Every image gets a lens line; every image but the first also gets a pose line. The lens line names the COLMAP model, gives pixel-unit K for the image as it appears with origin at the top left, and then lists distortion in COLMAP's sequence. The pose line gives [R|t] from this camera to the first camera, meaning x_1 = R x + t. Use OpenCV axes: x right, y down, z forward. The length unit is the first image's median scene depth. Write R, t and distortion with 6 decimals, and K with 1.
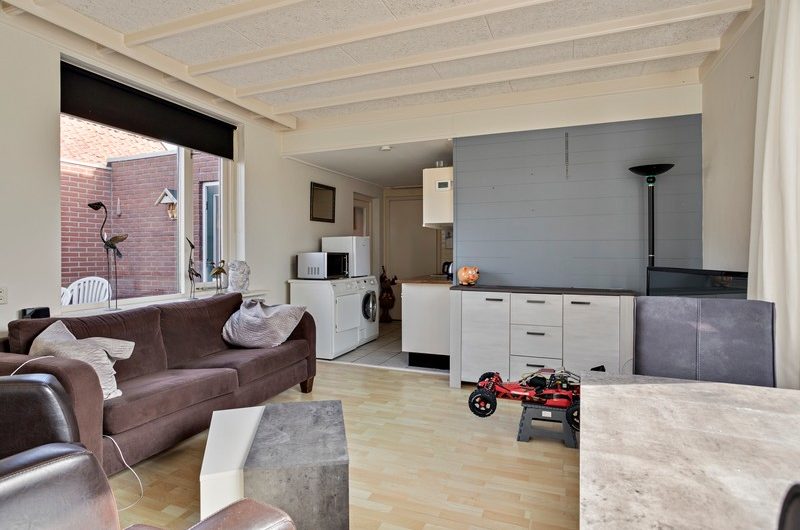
lens RADIAL K [[438.7, 0, 398.5], [0, 438.7, 261.6], [0, 0, 1]] dist [-0.033403, 0.003903]
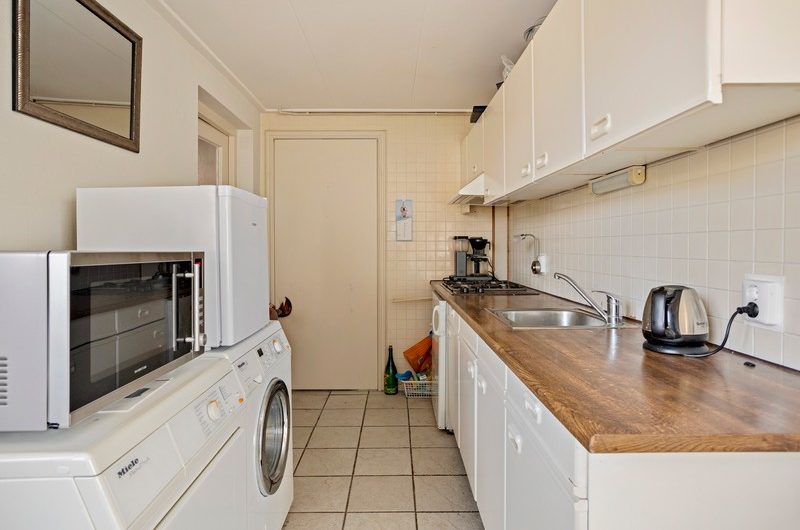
lens RADIAL K [[438.7, 0, 401.1], [0, 438.7, 259.1], [0, 0, 1]] dist [-0.033403, 0.003903]
pose [[0.928286, -0.008668, 0.371766, -0.093149], [0.006623, 0.999955, 0.006778, -0.015310], [-0.371808, -0.003830, 0.928302, 0.683894]]
